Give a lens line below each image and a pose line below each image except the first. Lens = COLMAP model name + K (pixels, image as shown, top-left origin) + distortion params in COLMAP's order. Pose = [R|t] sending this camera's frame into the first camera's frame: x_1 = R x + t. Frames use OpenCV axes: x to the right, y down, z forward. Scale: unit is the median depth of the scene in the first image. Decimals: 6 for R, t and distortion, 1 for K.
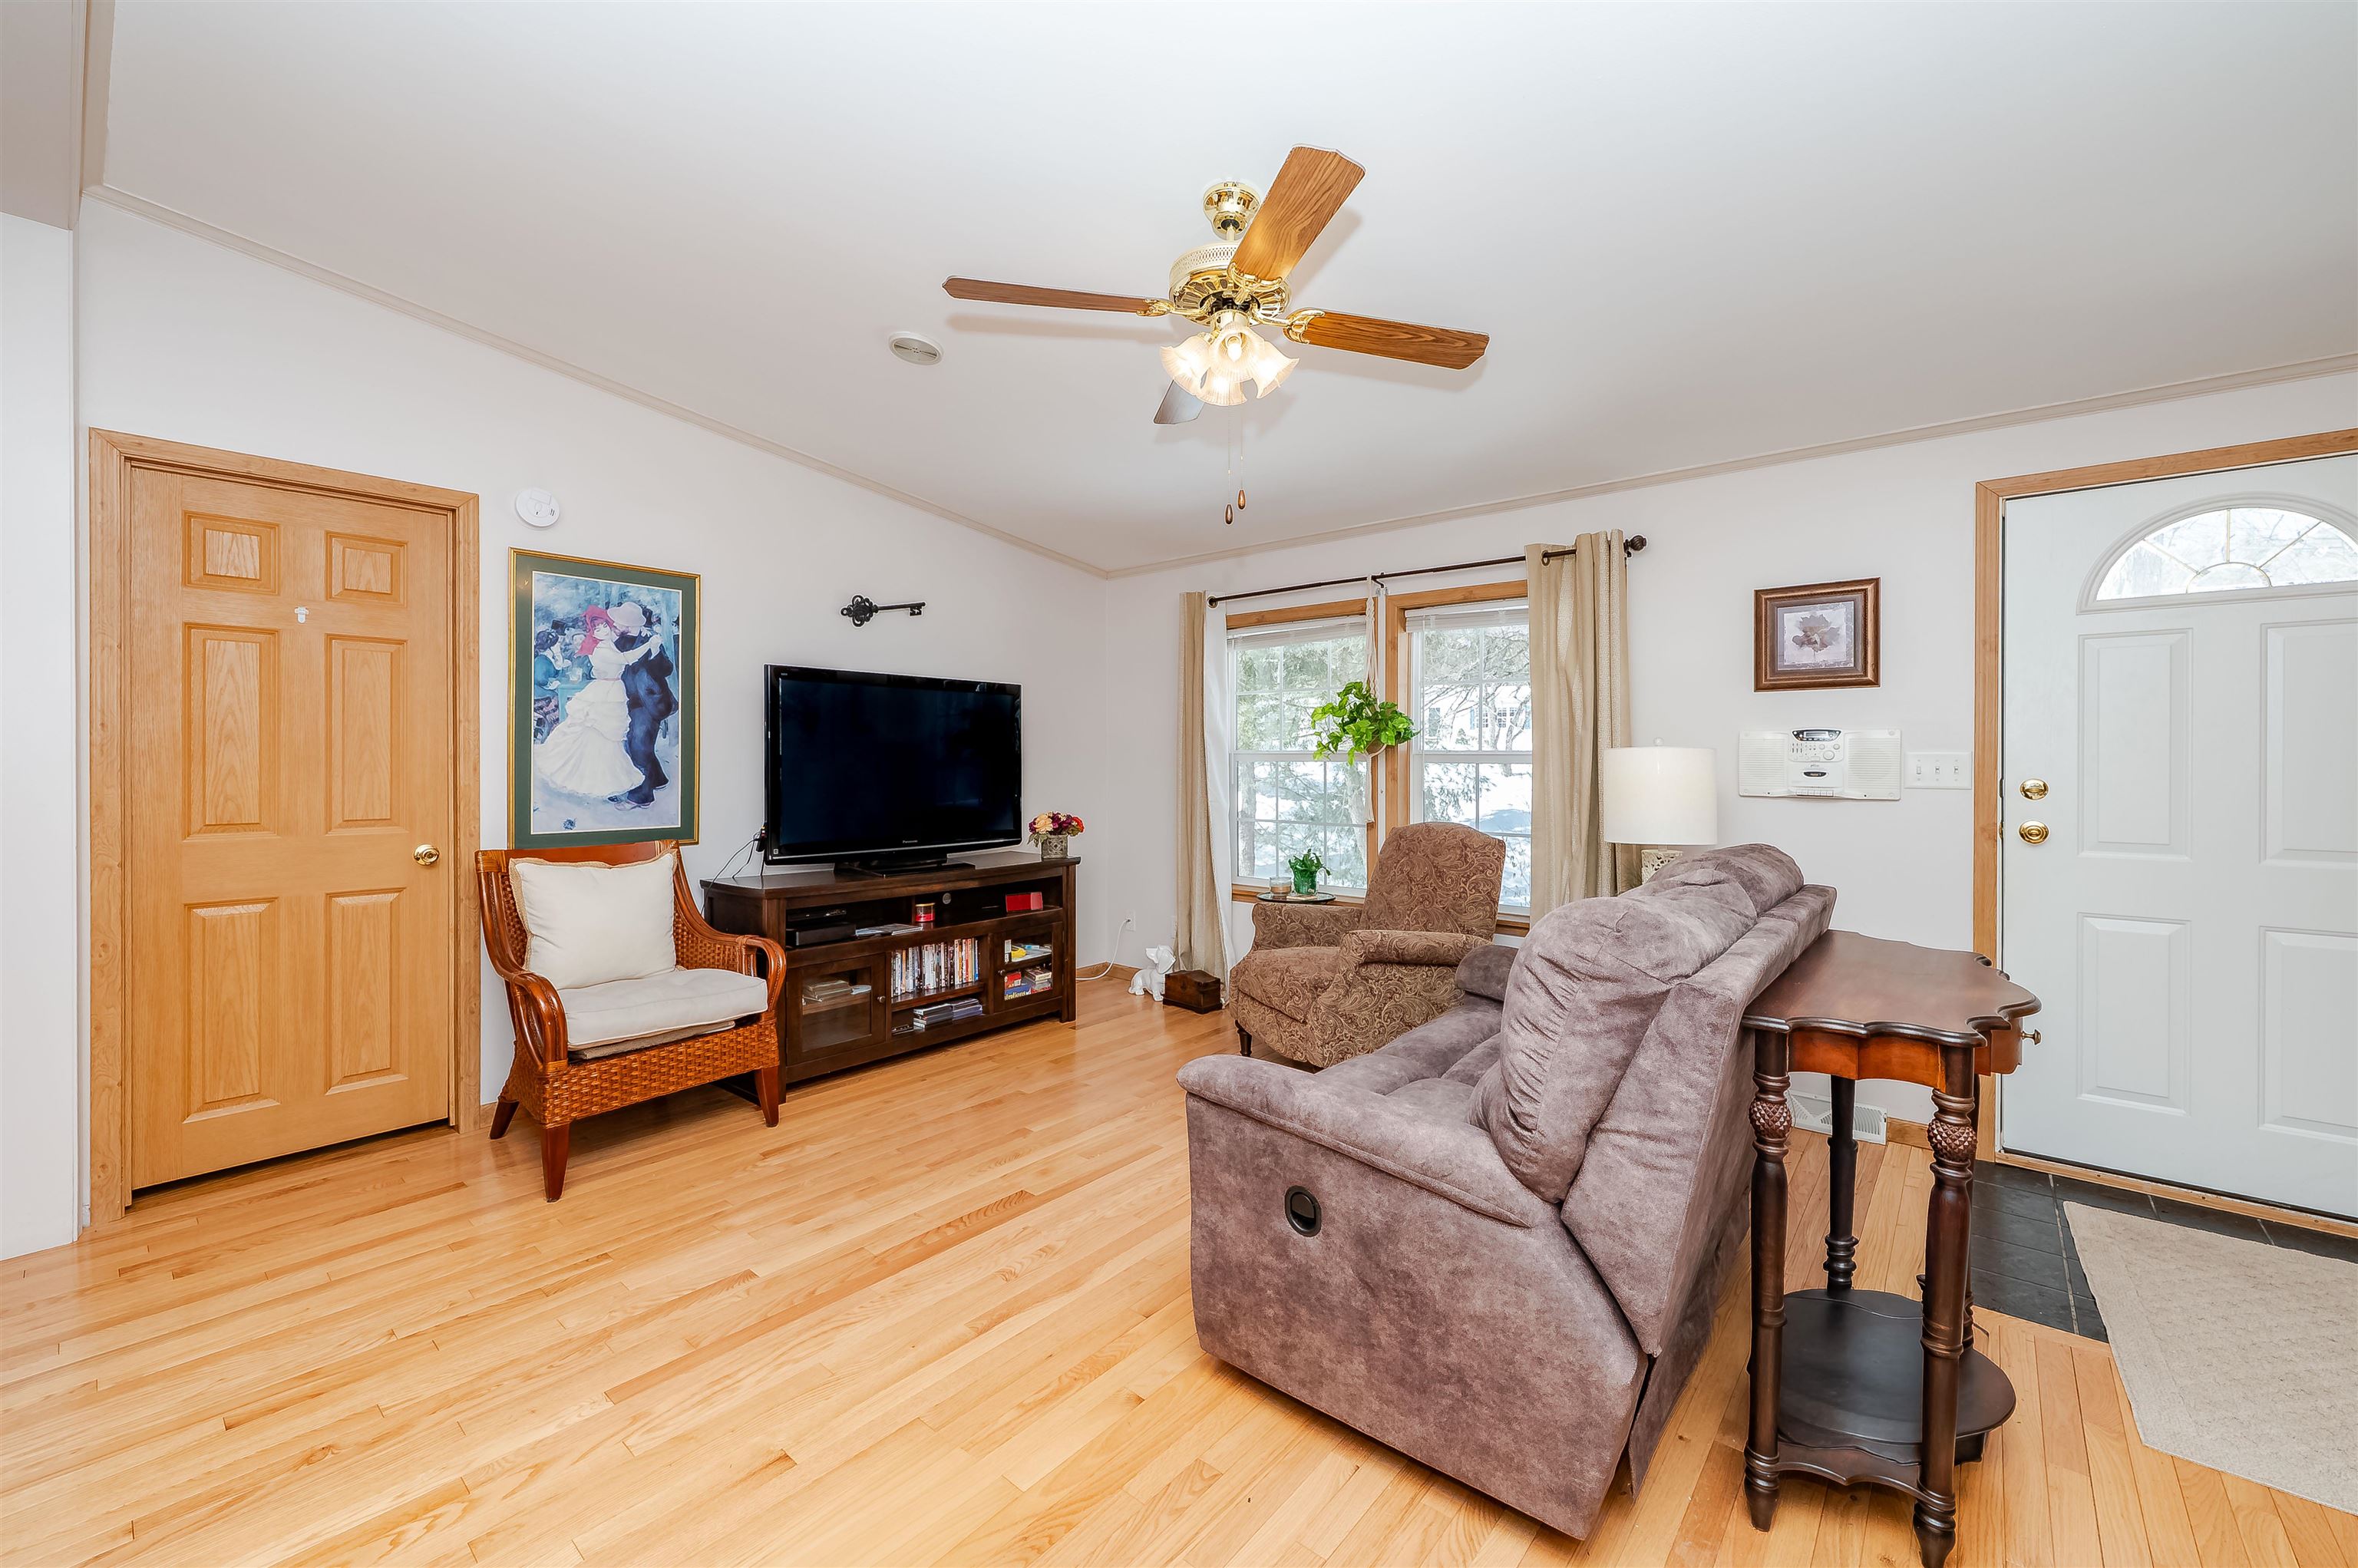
lens RADIAL K [[944.3, 0, 1166.5], [0, 944.3, 763.7], [0, 0, 1]] dist [0.000307, -0.000033]
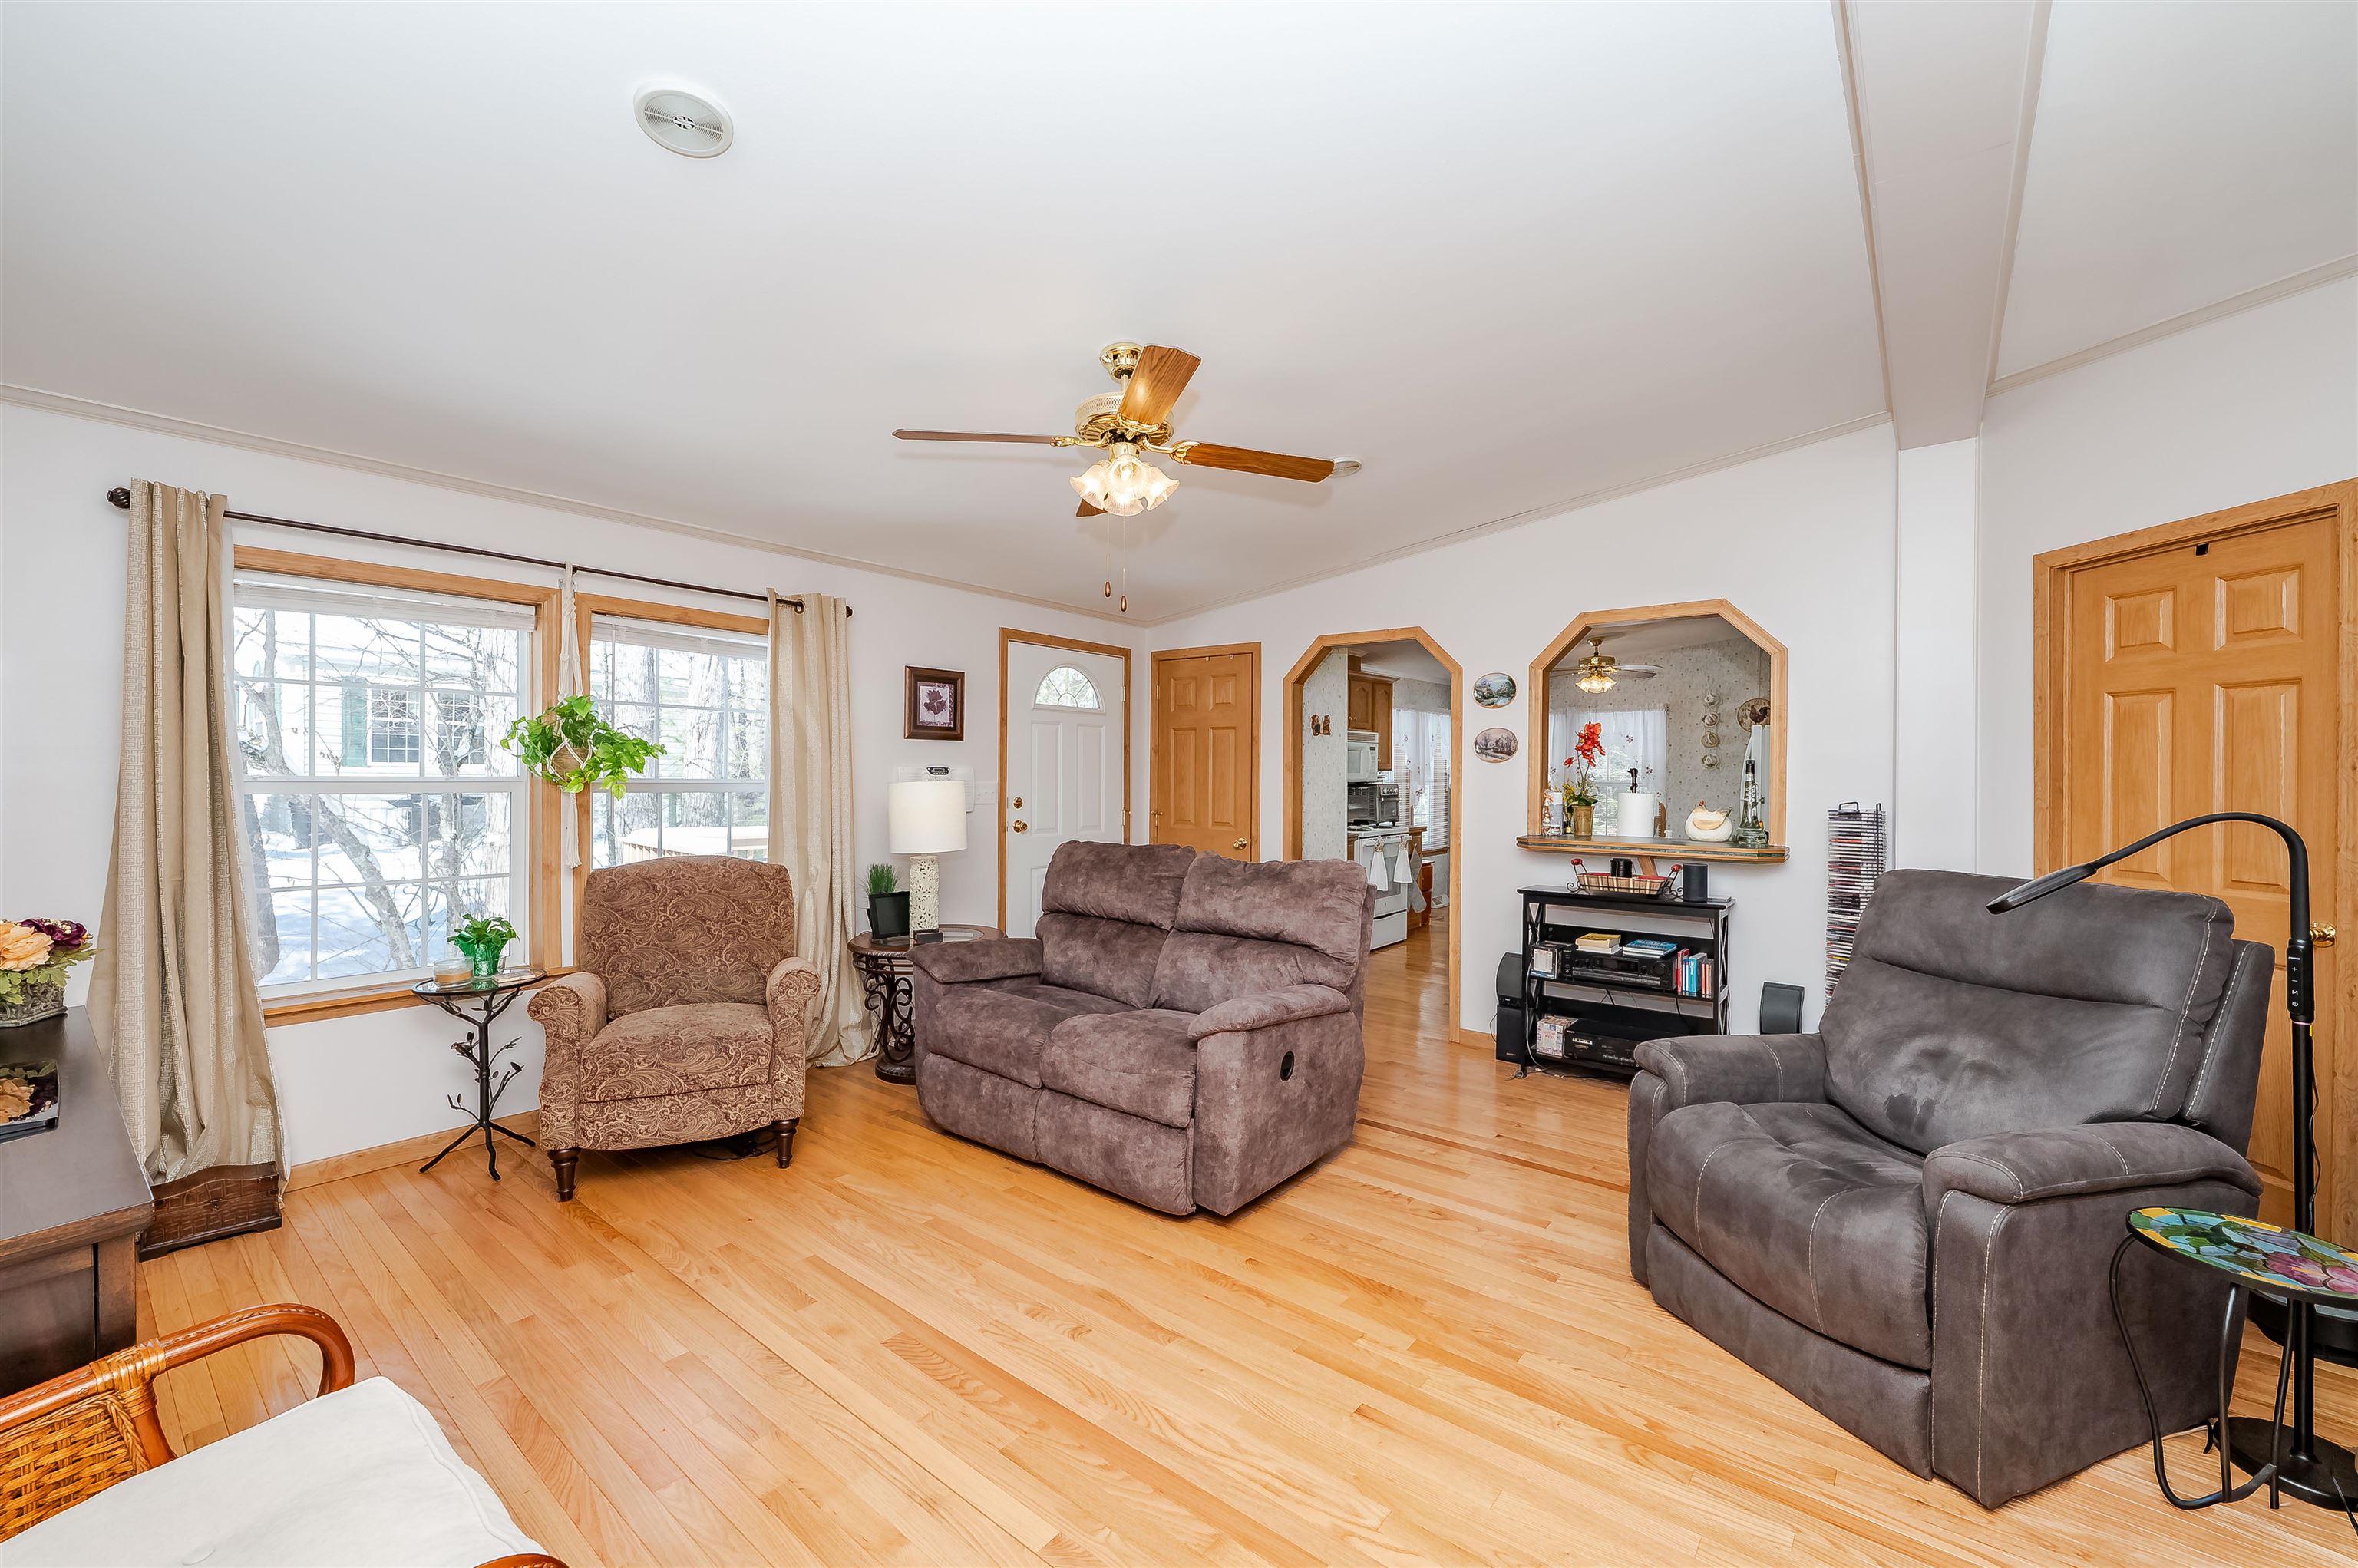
lens RADIAL K [[937.8, 0, 1182.1], [0, 937.8, 787.9], [0, 0, 1]] dist [-0.000880, -0.000421]
pose [[-0.024893, -0.015064, 0.999577, -0.741380], [-0.002384, 0.999885, 0.015009, -0.024065], [-0.999687, -0.002010, -0.024926, 0.601012]]
